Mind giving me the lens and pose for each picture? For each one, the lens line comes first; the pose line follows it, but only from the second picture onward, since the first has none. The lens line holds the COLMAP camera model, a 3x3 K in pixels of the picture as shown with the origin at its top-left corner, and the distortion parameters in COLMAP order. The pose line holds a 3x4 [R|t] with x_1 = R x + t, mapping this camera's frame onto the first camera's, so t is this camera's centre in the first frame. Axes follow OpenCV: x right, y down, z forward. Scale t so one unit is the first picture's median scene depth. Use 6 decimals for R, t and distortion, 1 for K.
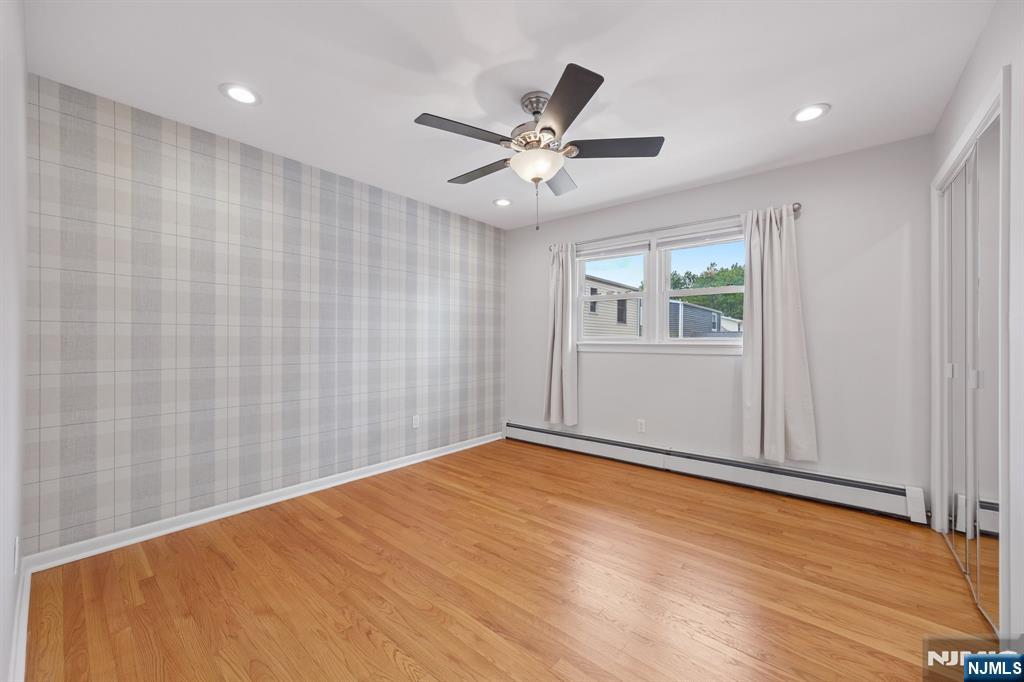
lens RADIAL K [[383.9, 0, 512.0], [0, 383.9, 341.0], [0, 0, 1]] dist [-0.002147, -0.000116]
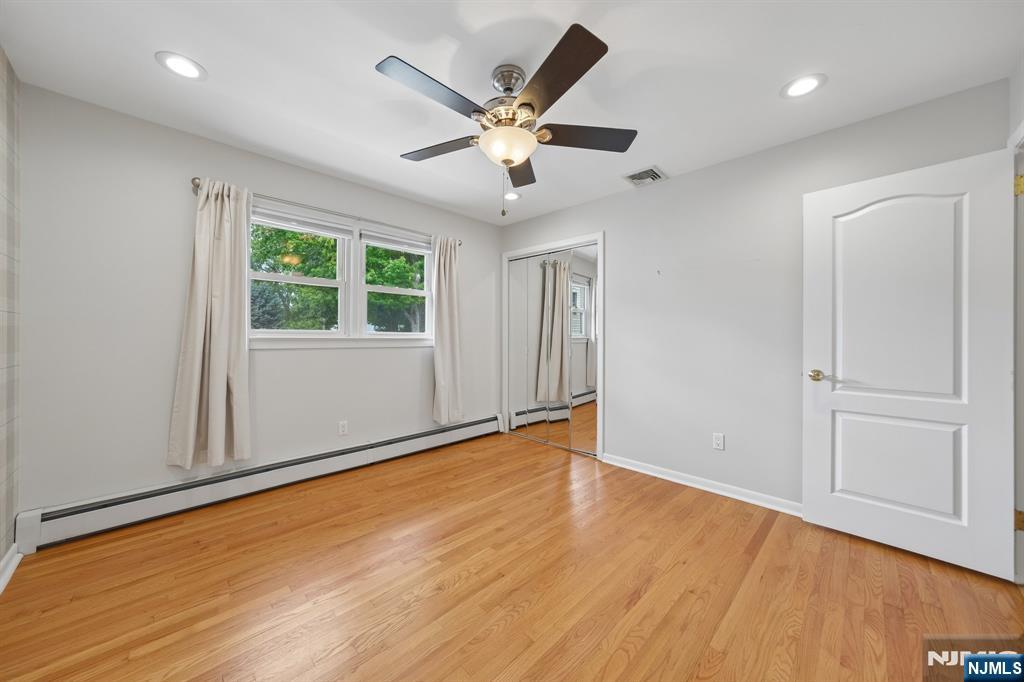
lens RADIAL K [[356.0, 0, 508.6], [0, 356.0, 338.8], [0, 0, 1]] dist [-0.020487, 0.008236]
pose [[0.127566, -0.015988, 0.991701, -0.547989], [-0.008370, 0.999817, 0.017195, -0.011455], [-0.991795, -0.010494, 0.127409, 0.618254]]
